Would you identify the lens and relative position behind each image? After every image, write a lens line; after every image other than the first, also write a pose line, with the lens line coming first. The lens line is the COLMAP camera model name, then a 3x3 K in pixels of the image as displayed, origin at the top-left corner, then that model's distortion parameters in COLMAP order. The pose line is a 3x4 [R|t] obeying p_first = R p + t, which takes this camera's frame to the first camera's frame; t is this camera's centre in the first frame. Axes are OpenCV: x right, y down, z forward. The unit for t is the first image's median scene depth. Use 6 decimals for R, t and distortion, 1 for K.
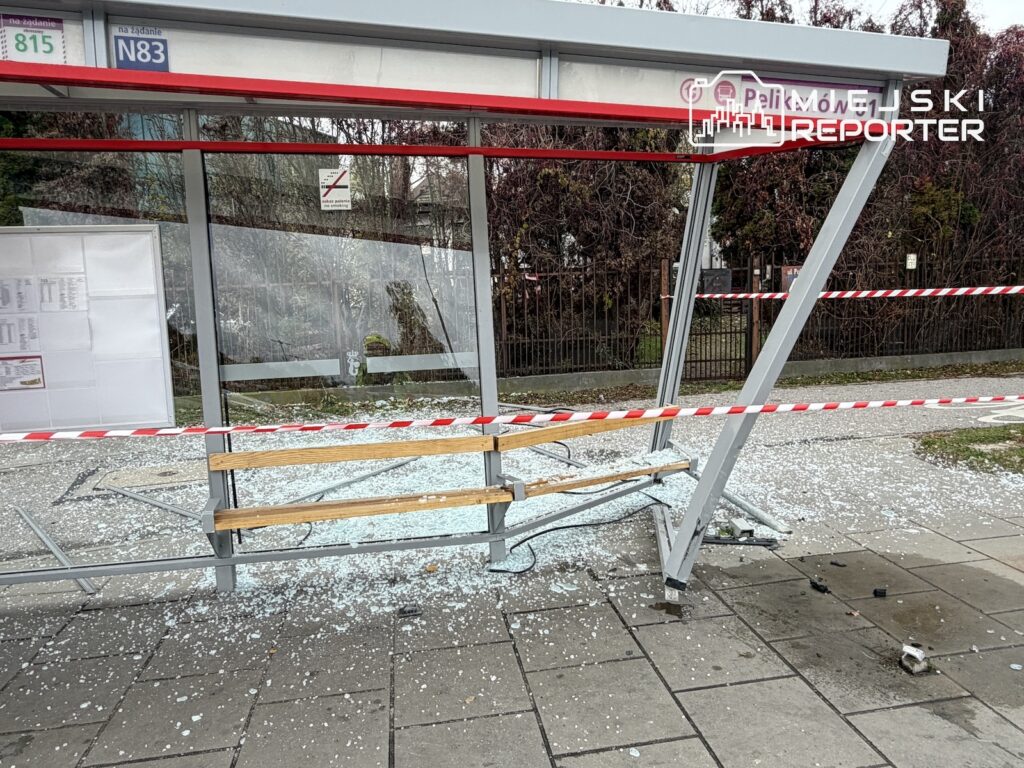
lens RADIAL K [[711.8, 0, 512.0], [0, 711.8, 384.0], [0, 0, 1]] dist [0.001844, 0.001759]
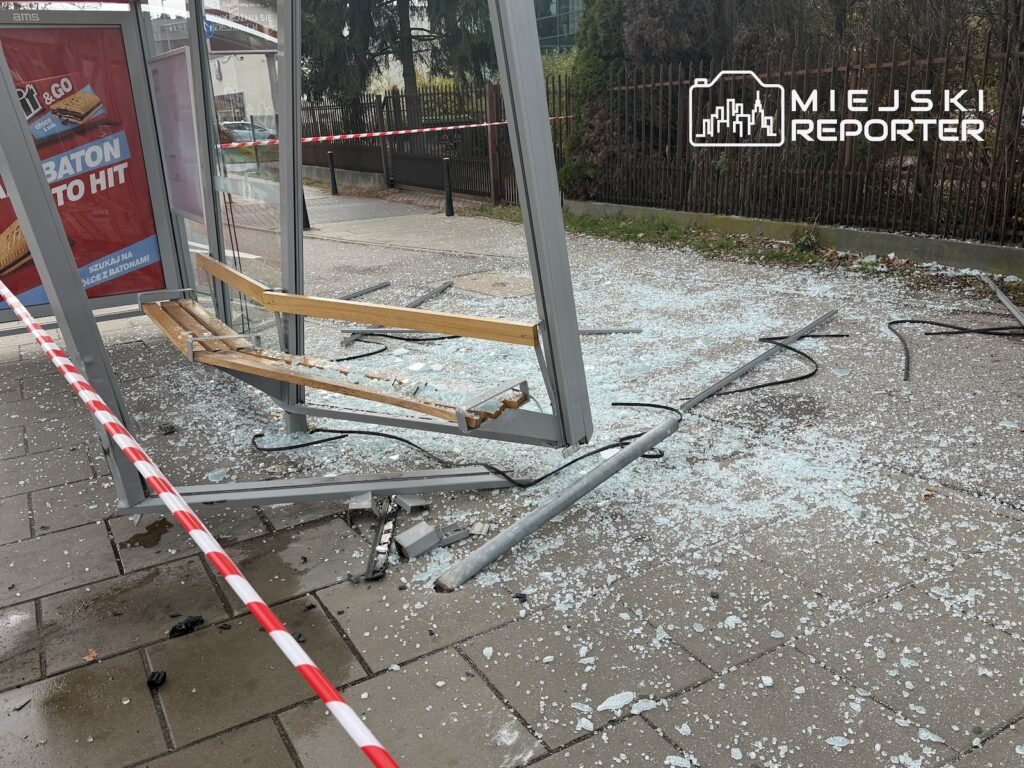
lens RADIAL K [[849.4, 0, 513.8], [0, 849.4, 391.5], [0, 0, 1]] dist [0.137351, -0.248057]
pose [[0.360559, 0.309988, -0.879719, 1.046522], [-0.095339, 0.950467, 0.295842, -0.147354], [0.927851, -0.022797, 0.372253, 0.910954]]
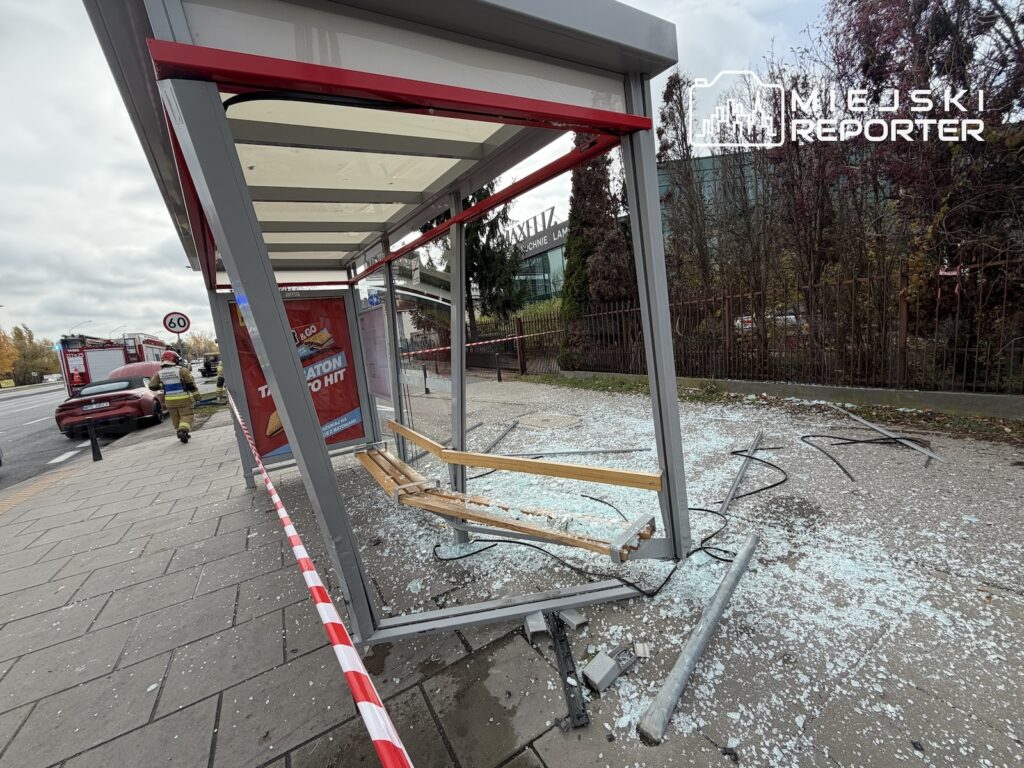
lens RADIAL K [[405.5, 0, 508.6], [0, 405.5, 386.8], [0, 0, 1]] dist [-0.000330, -0.000245]
pose [[0.365105, 0.130308, -0.921802, 0.695635], [-0.040091, 0.991438, 0.124273, -0.137712], [0.930103, -0.008417, 0.367203, 0.861876]]
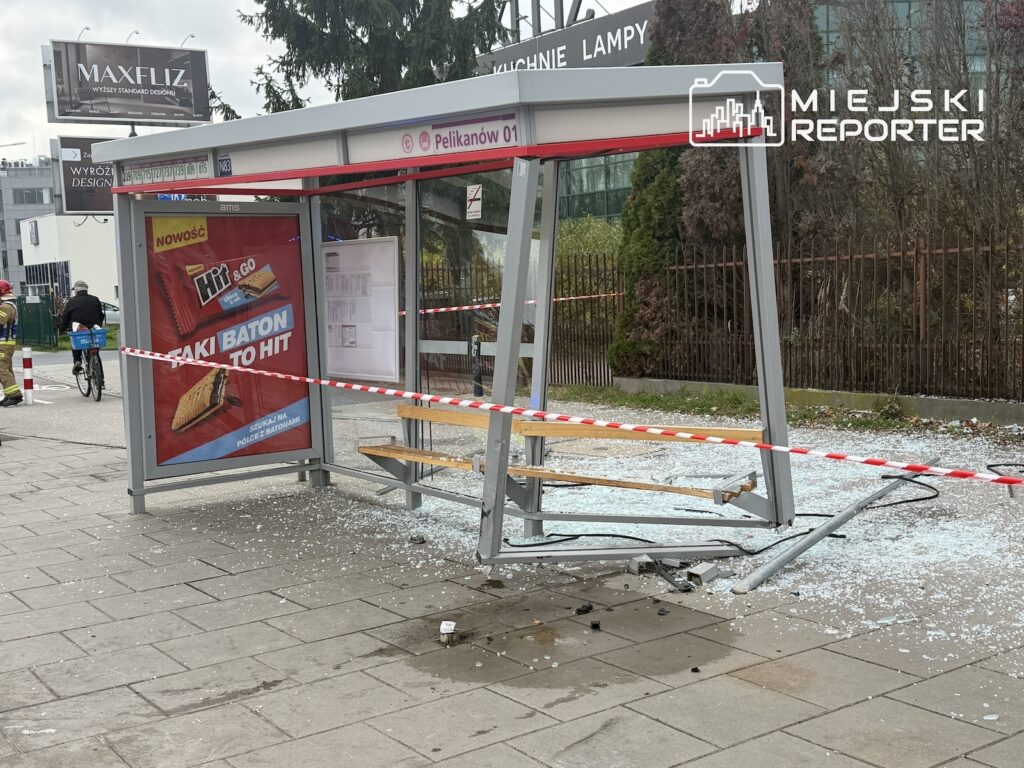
lens RADIAL K [[1207.8, 0, 512.0], [0, 1207.8, 401.9], [0, 0, 1]] dist [0.203106, -0.441458]
pose [[0.434738, 0.109459, -0.893880, 1.674320], [-0.101218, 0.992235, 0.072275, -0.091001], [0.894850, 0.059056, 0.442442, 0.160729]]
